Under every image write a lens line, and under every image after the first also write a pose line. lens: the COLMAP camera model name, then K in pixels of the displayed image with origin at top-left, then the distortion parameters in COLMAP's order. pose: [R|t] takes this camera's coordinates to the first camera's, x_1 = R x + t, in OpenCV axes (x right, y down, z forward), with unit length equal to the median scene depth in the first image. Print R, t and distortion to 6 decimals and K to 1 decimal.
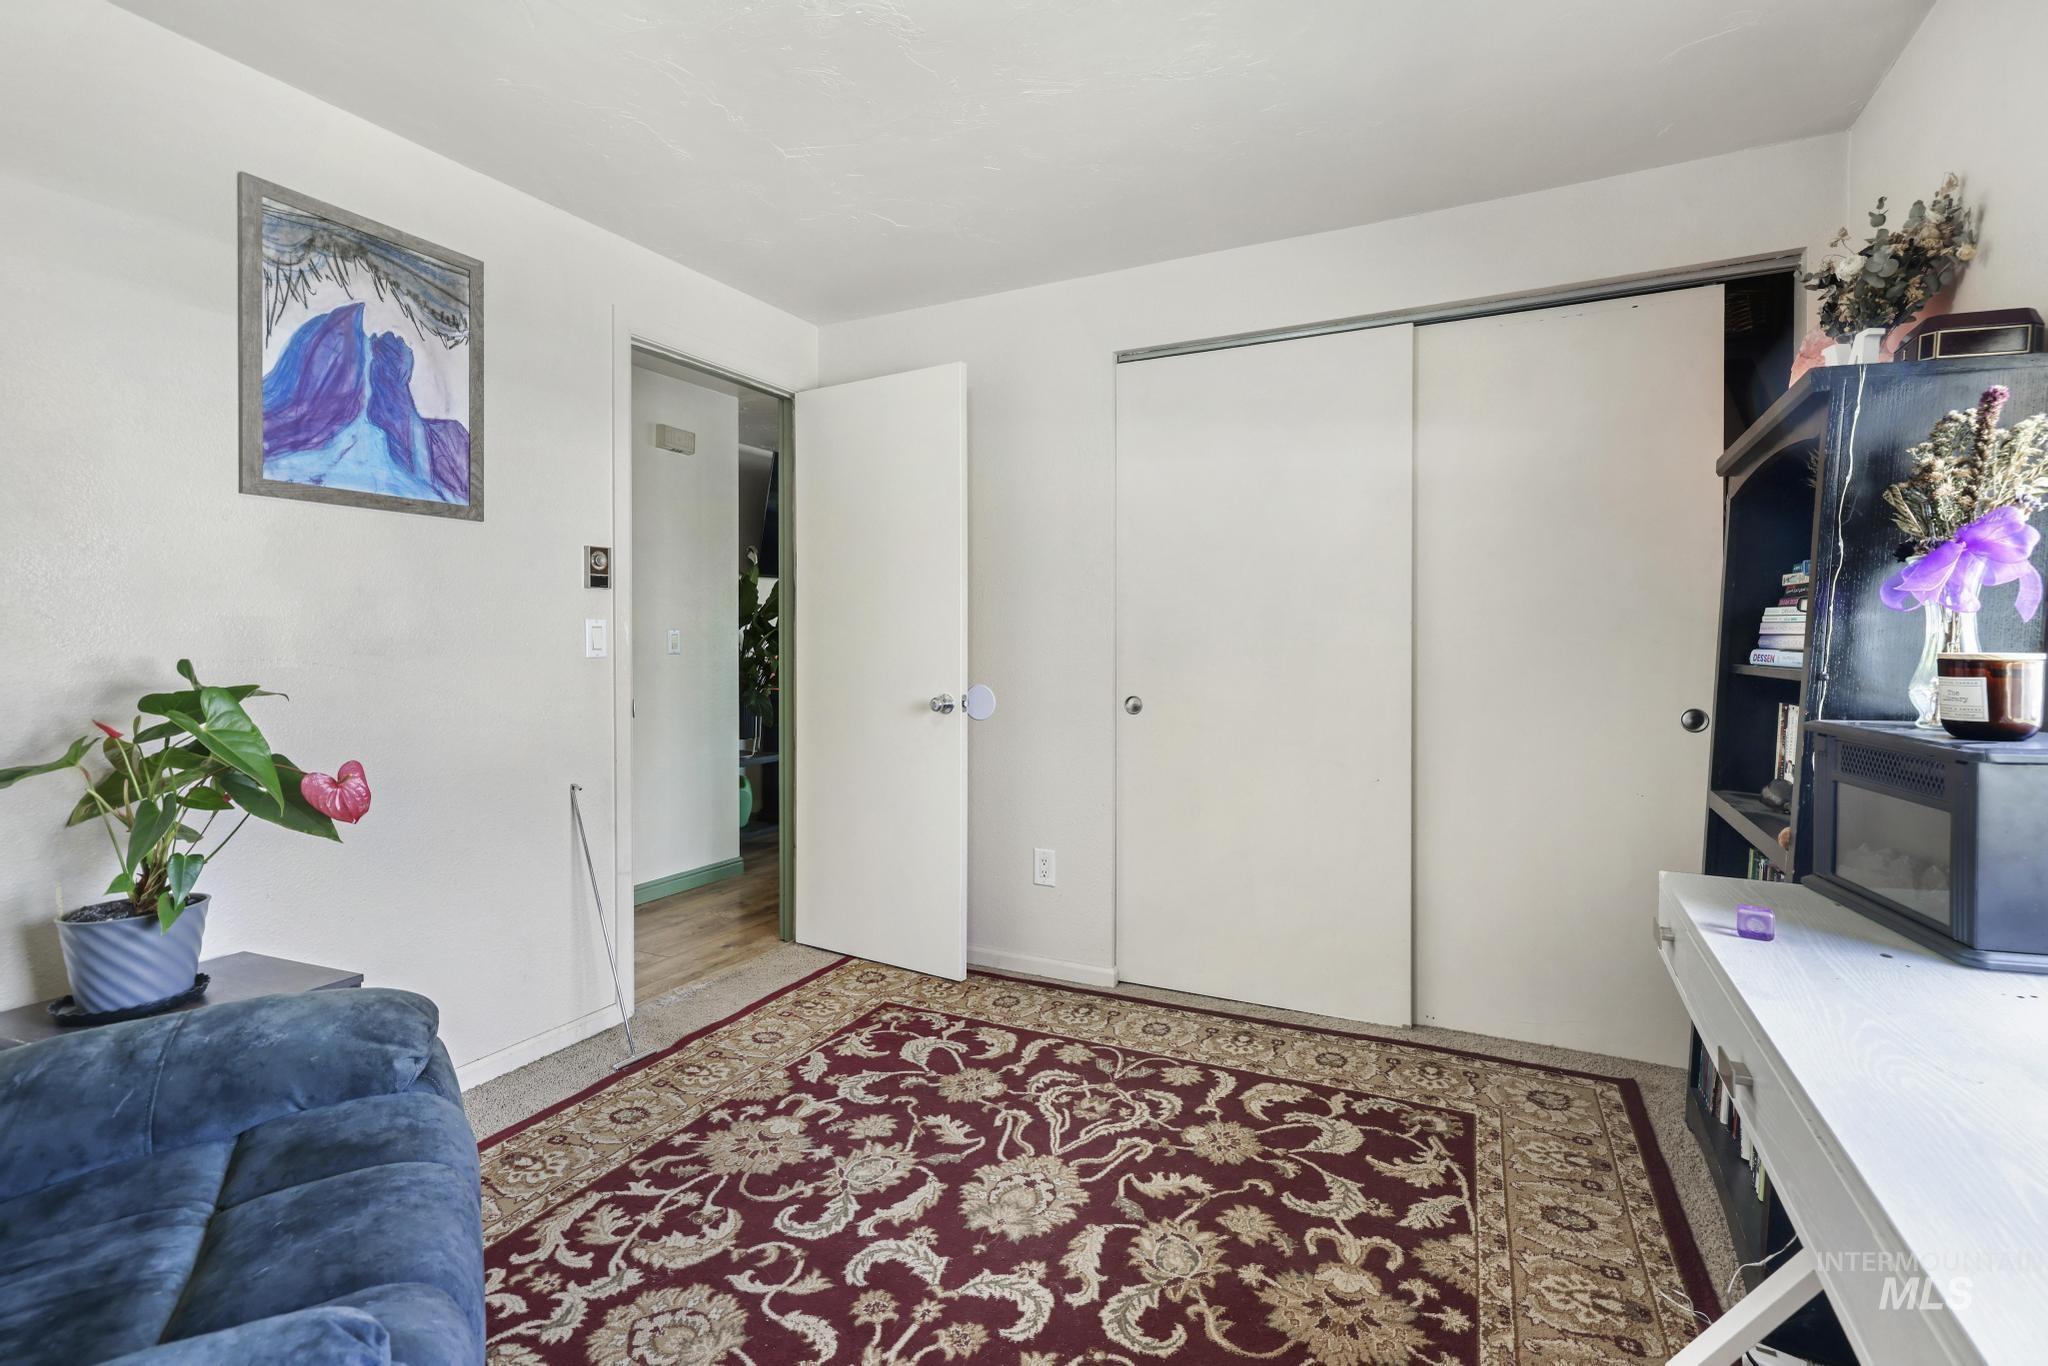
lens RADIAL K [[898.5, 0, 1027.5], [0, 898.5, 670.8], [0, 0, 1]] dist [0.001004, 0.000273]
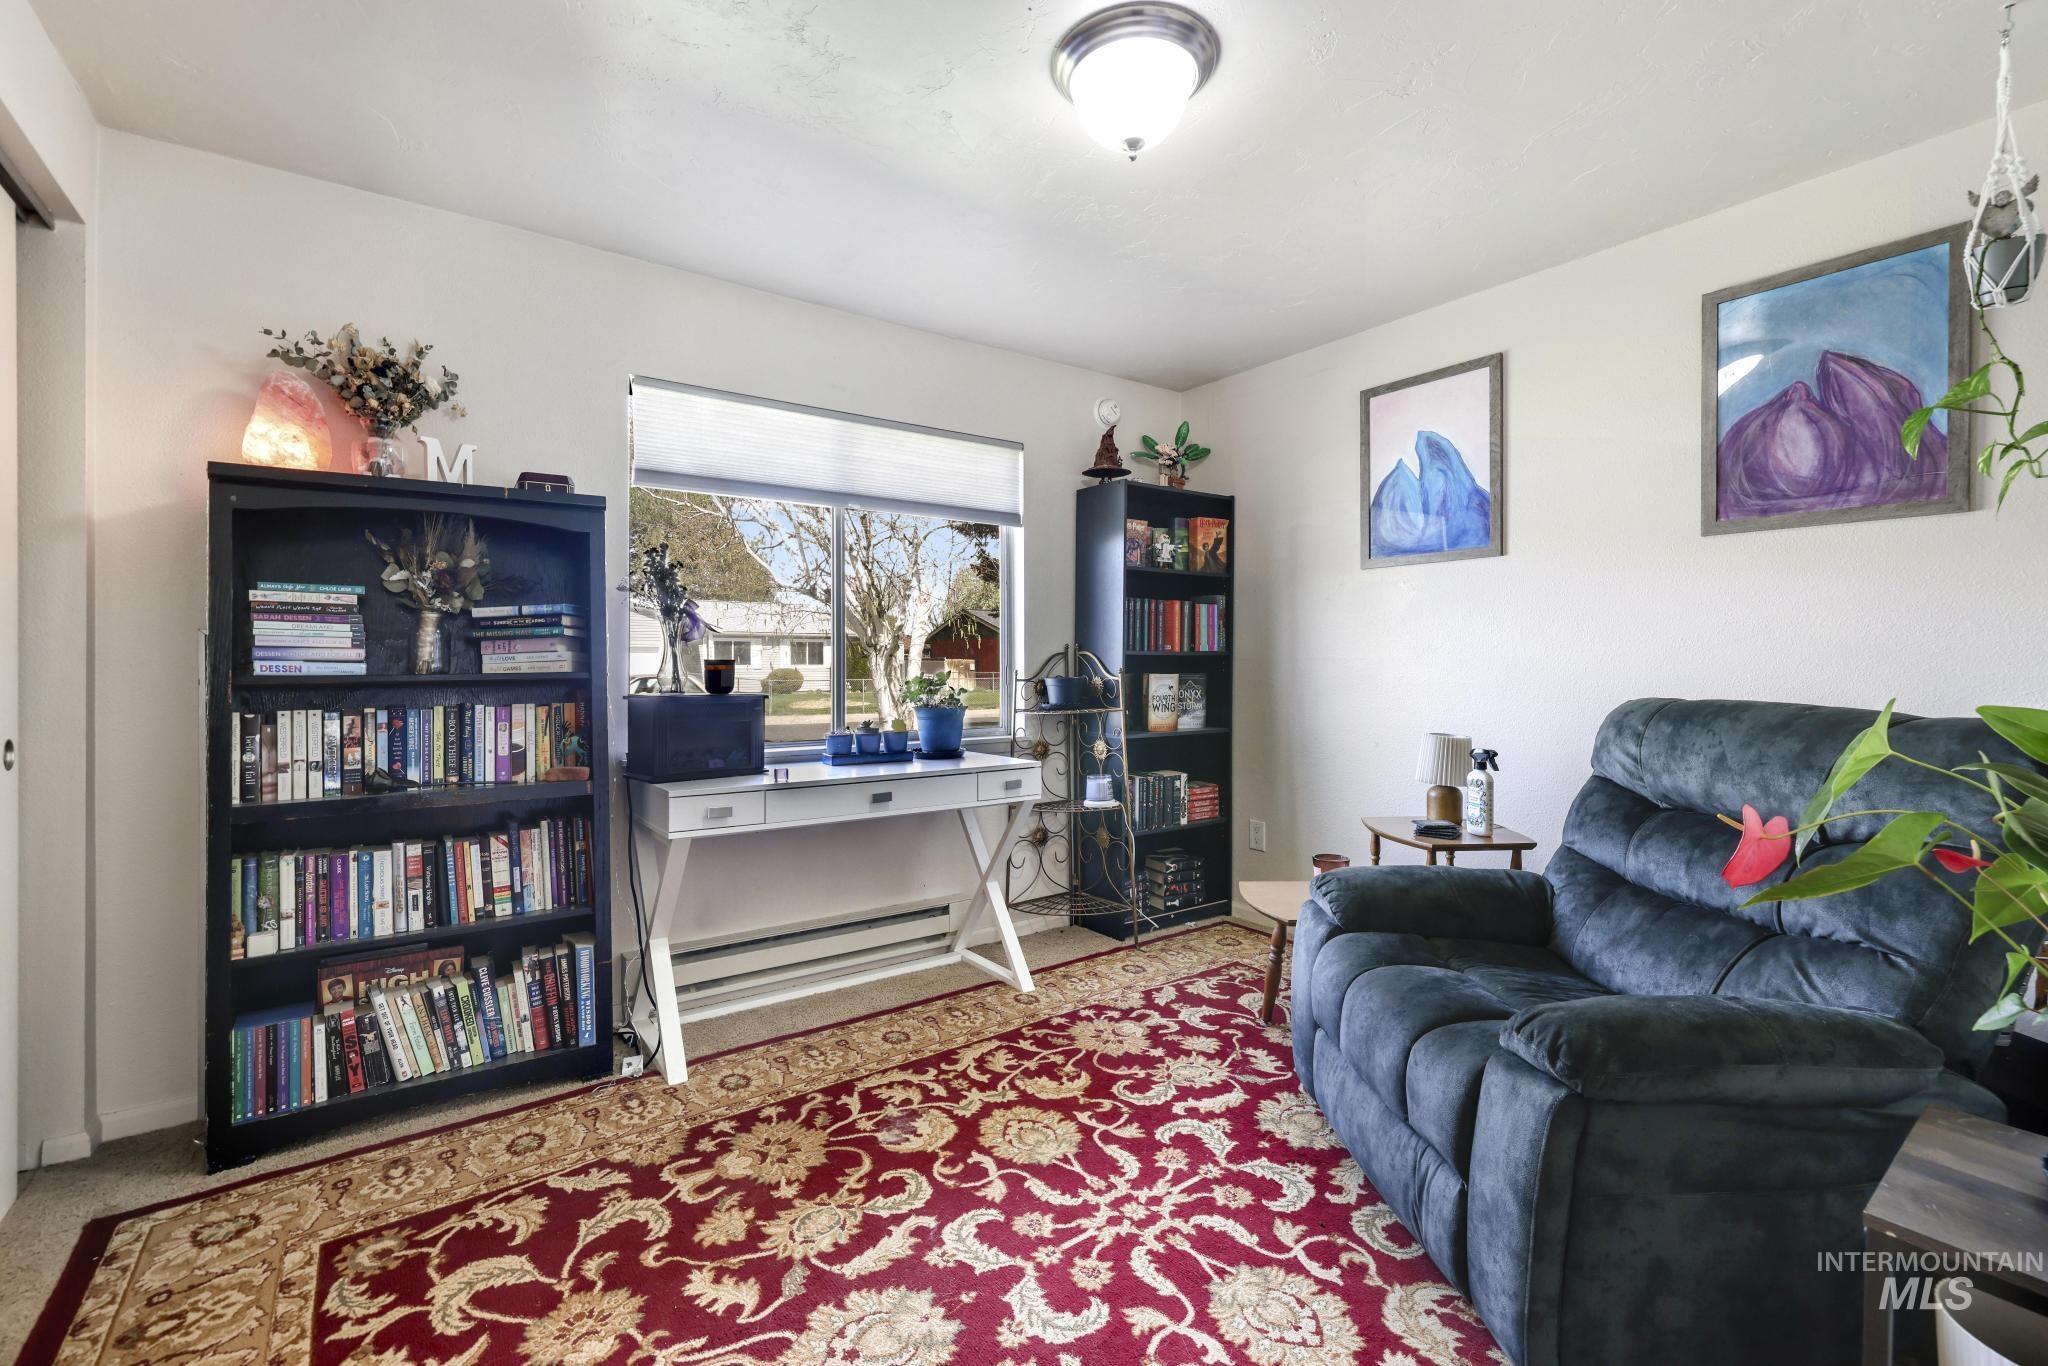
lens RADIAL K [[898.5, 0, 1027.5], [0, 898.5, 670.8], [0, 0, 1]] dist [0.001004, 0.000273]
pose [[-0.888671, -0.003063, 0.458535, -0.548695], [0.016793, 0.999089, 0.039221, -0.045937], [-0.458238, 0.042555, -0.887810, 1.815324]]
